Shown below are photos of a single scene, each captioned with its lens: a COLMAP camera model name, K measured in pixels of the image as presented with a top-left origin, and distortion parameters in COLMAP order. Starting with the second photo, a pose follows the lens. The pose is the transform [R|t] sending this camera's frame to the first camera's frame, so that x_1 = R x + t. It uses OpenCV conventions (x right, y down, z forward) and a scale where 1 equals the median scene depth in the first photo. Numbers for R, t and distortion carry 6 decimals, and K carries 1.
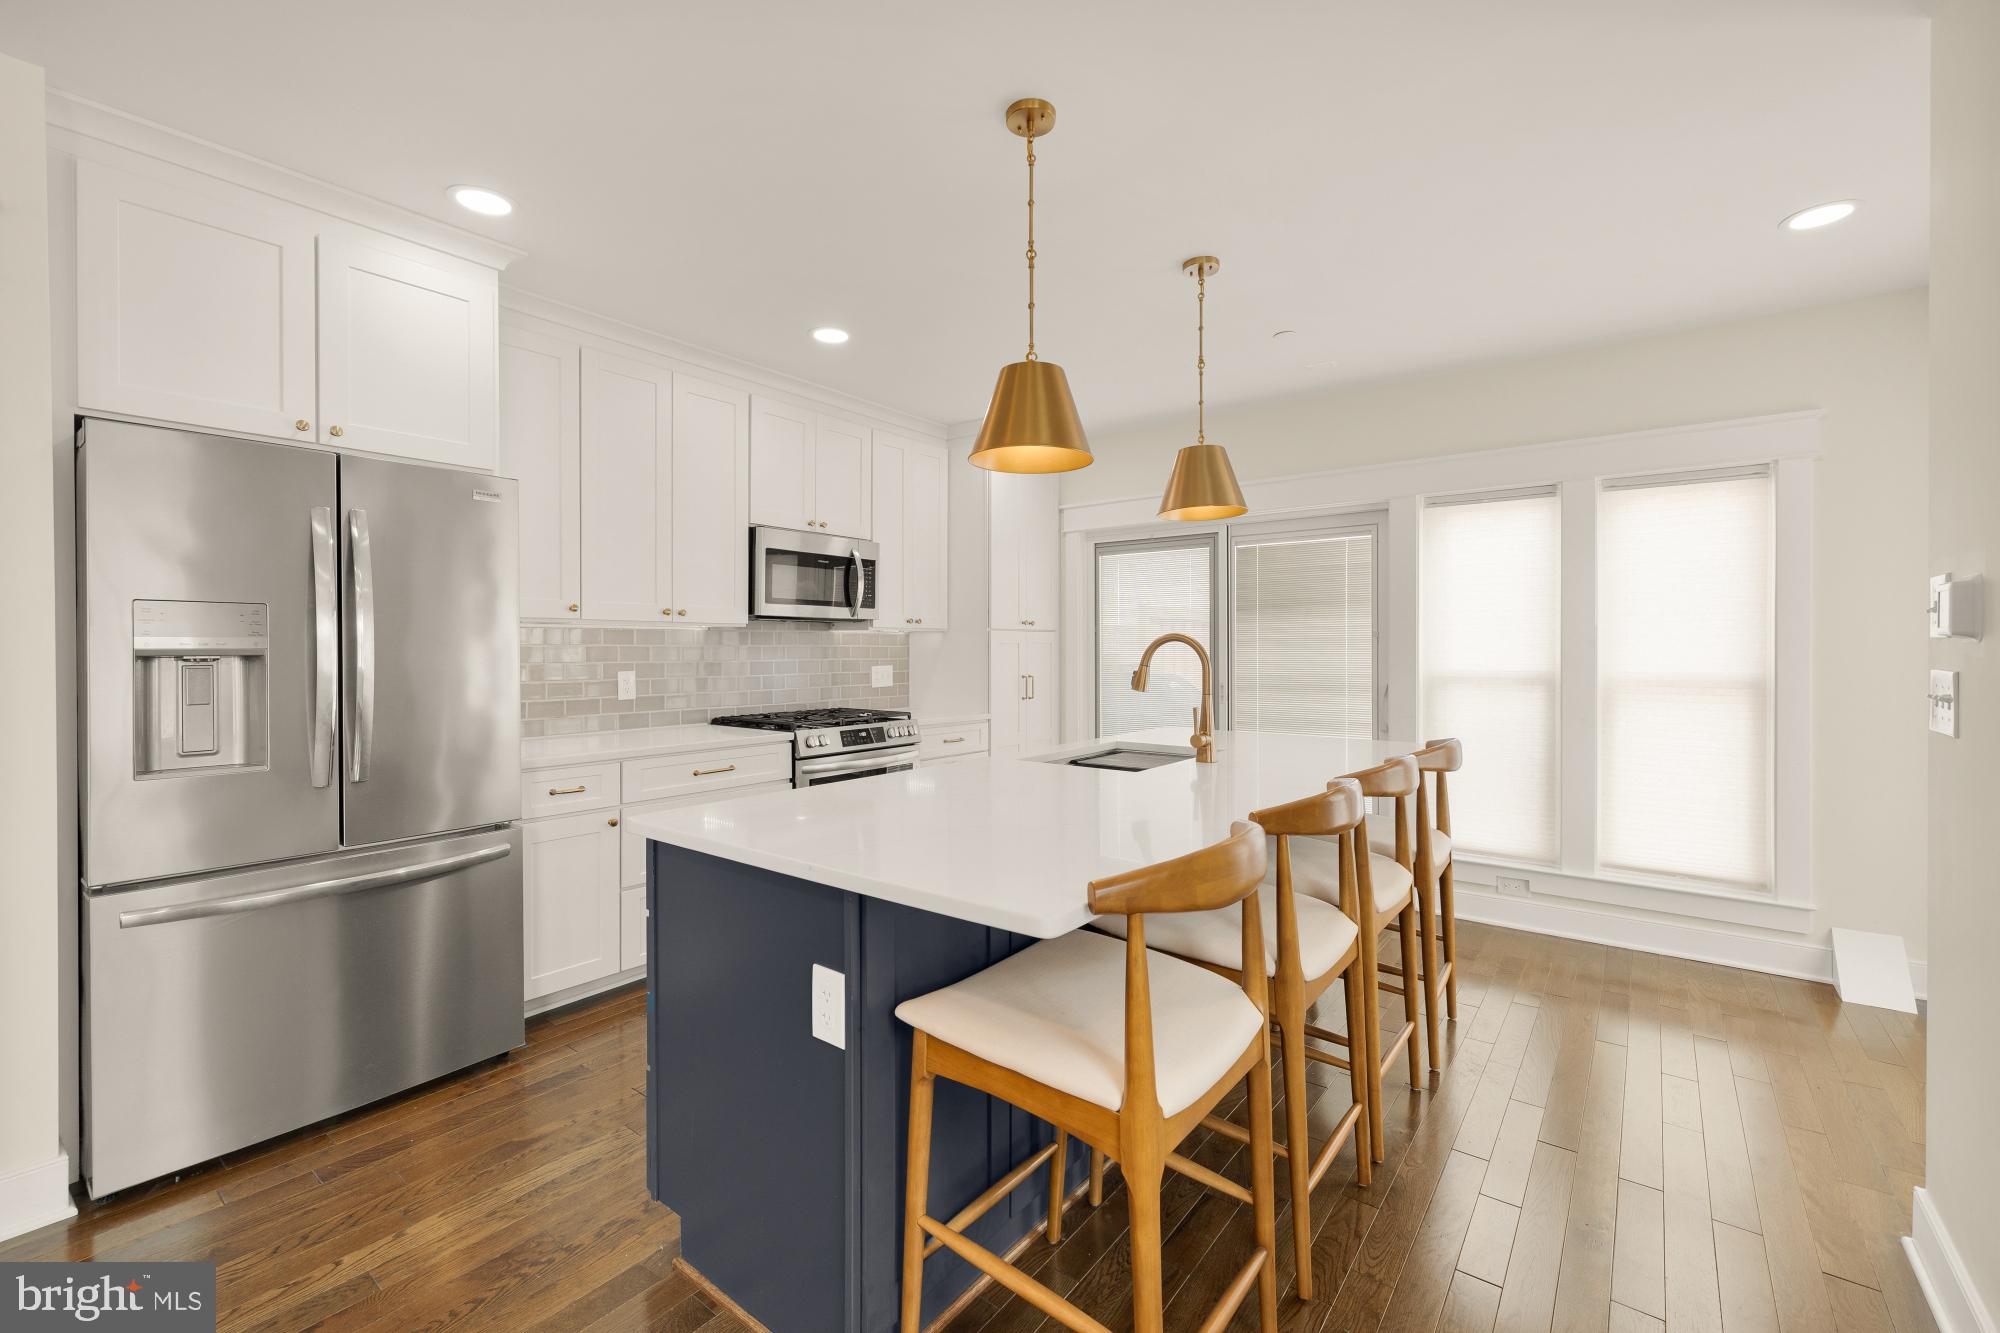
lens RADIAL K [[848.1, 0, 1004.6], [0, 848.1, 645.7], [0, 0, 1]] dist [-0.000962, -0.001106]
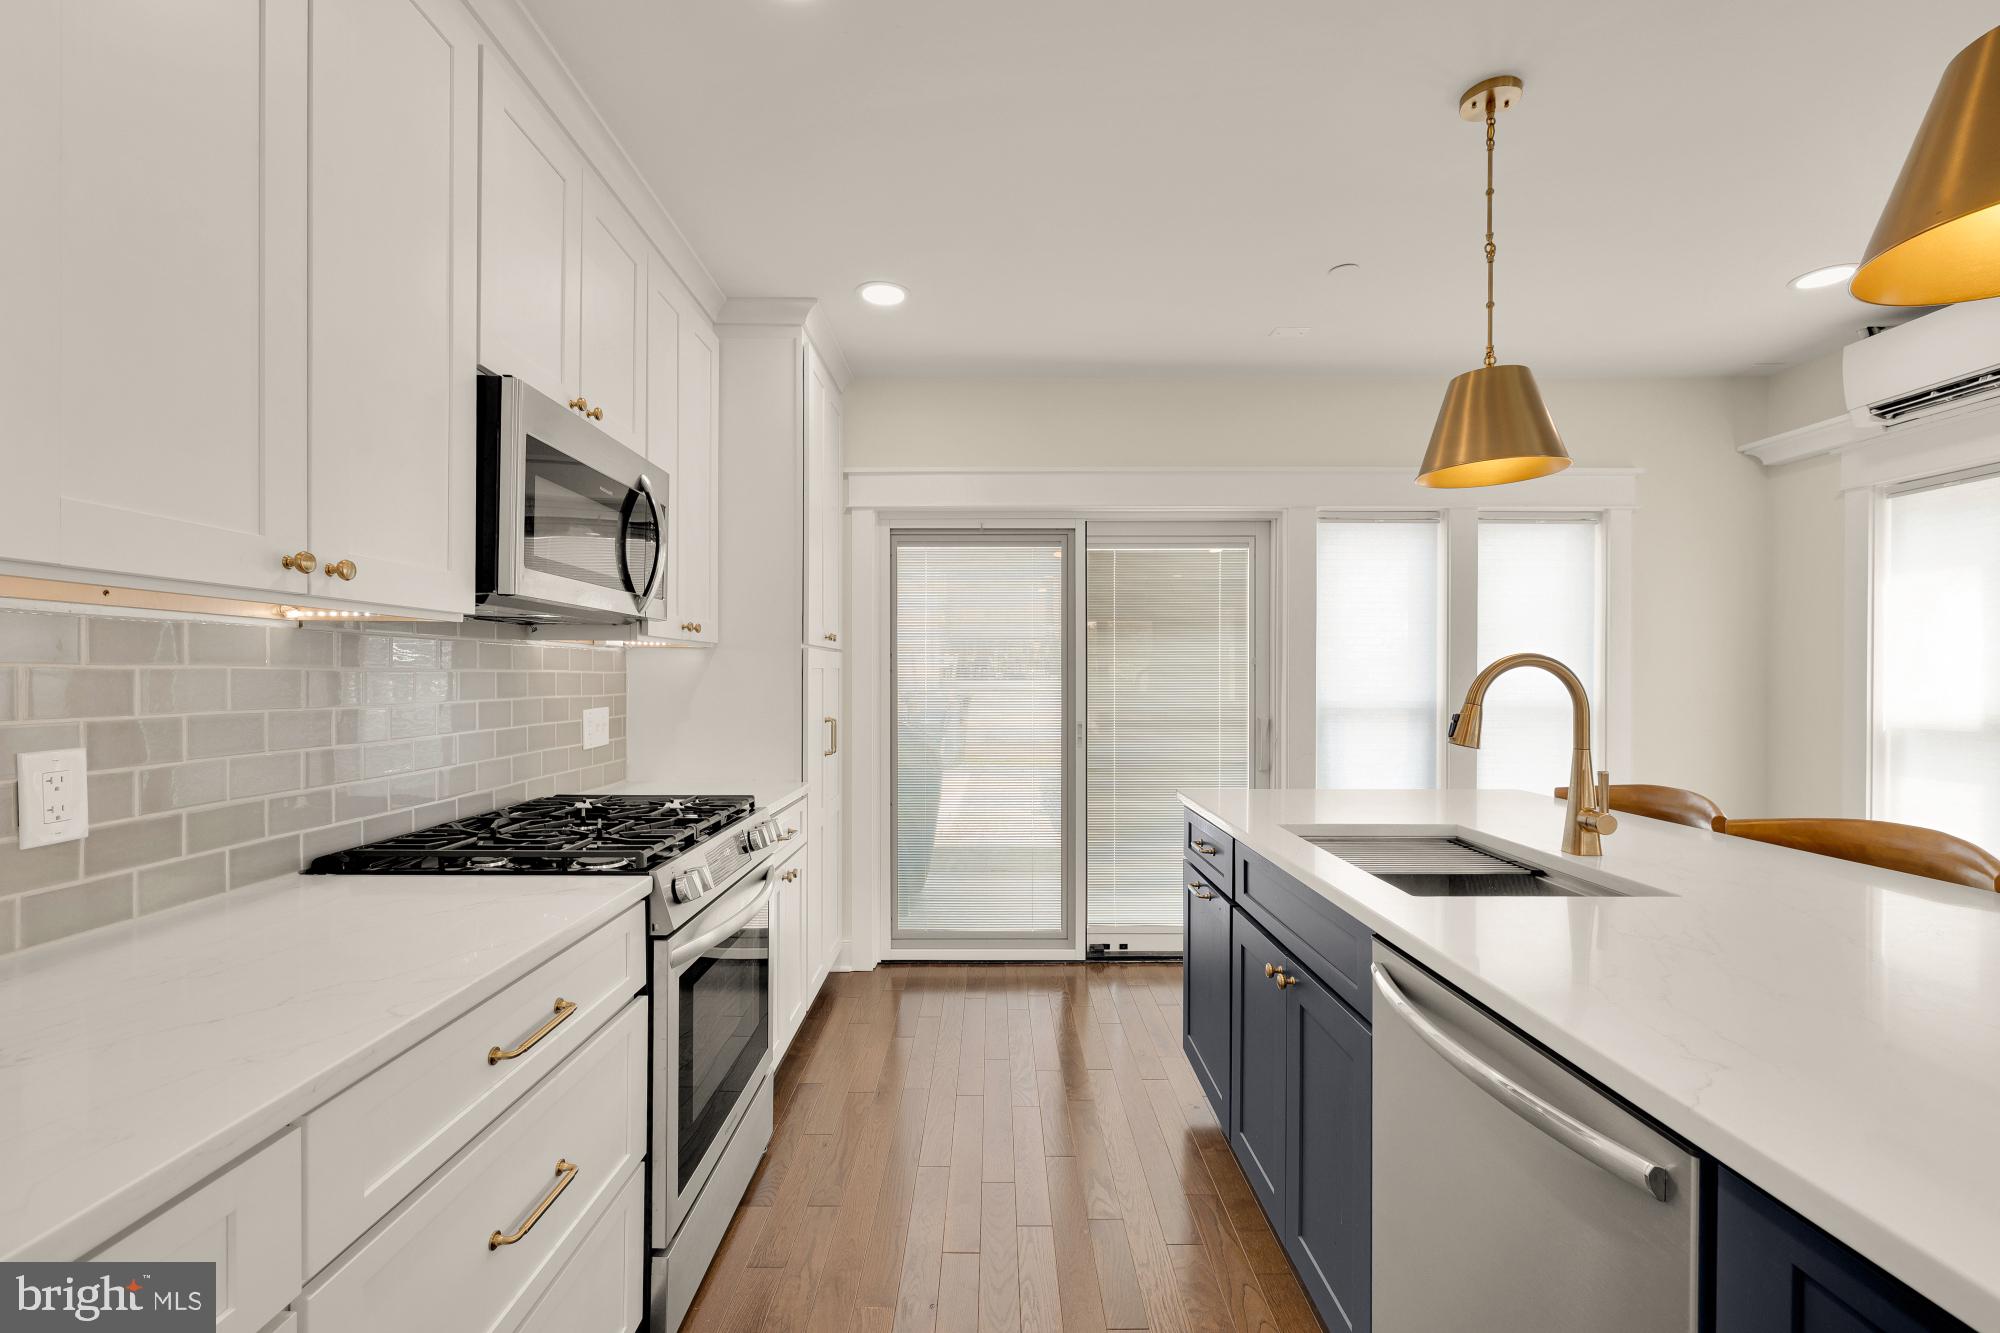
lens RADIAL K [[848.1, 0, 1013.8], [0, 848.1, 672.7], [0, 0, 1]] dist [-0.000962, -0.001106]
pose [[0.783295, 0.003600, 0.621640, -0.351888], [-0.002751, 0.999994, -0.002325, 0.001932], [-0.621644, 0.000110, 0.783300, 0.527413]]
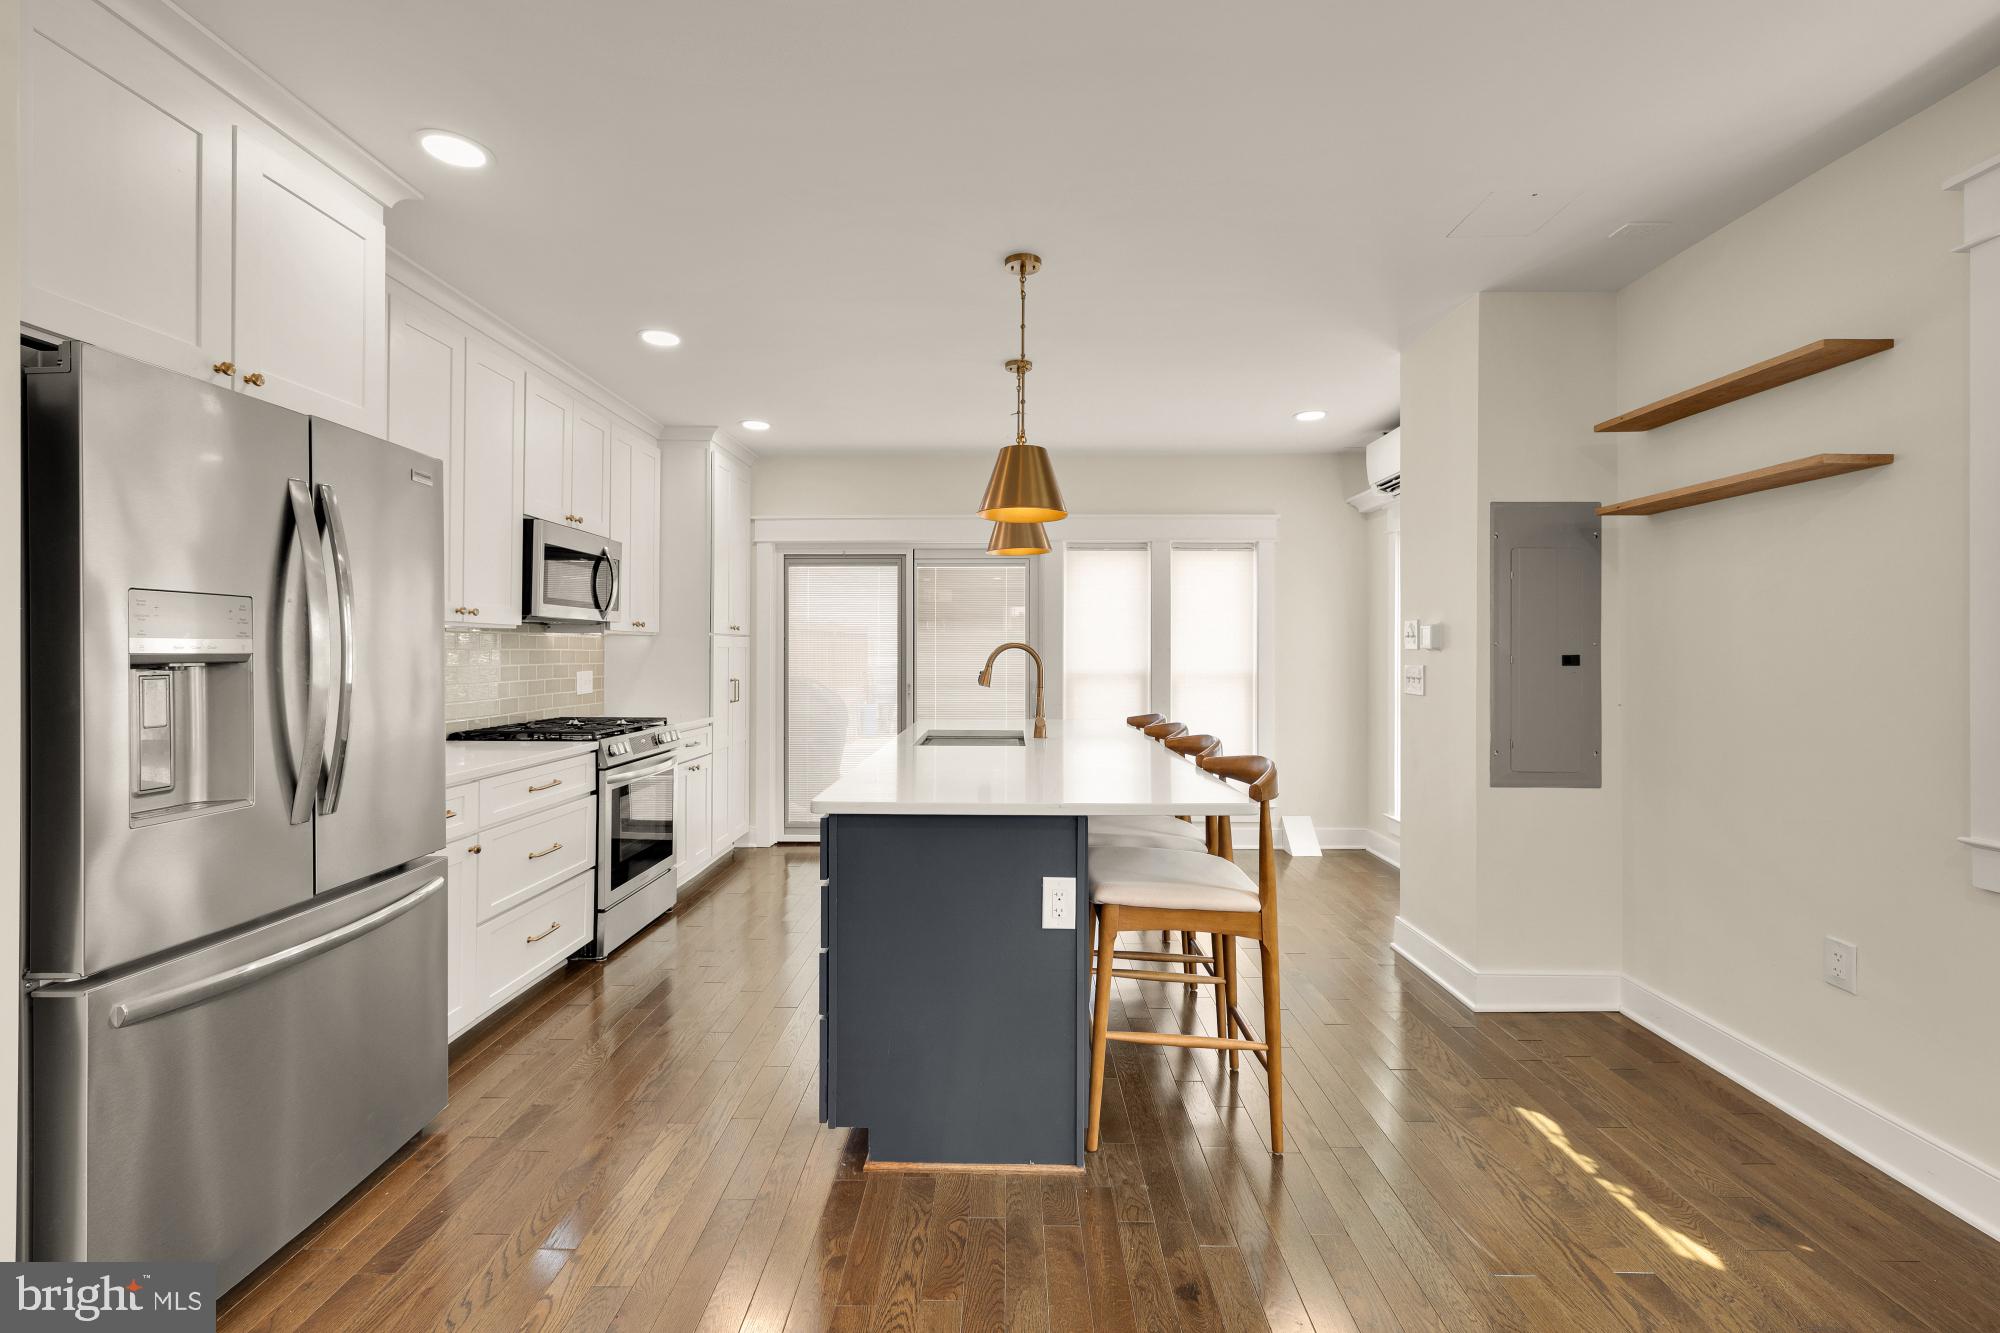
lens RADIAL K [[848.1, 0, 1013.0], [0, 848.1, 640.4], [0, 0, 1]] dist [-0.000962, -0.001106]
pose [[0.794787, 0.010355, 0.606800, -0.434305], [-0.004124, 0.999923, -0.011662, -0.001341], [-0.606874, 0.006767, 0.794769, -0.037204]]
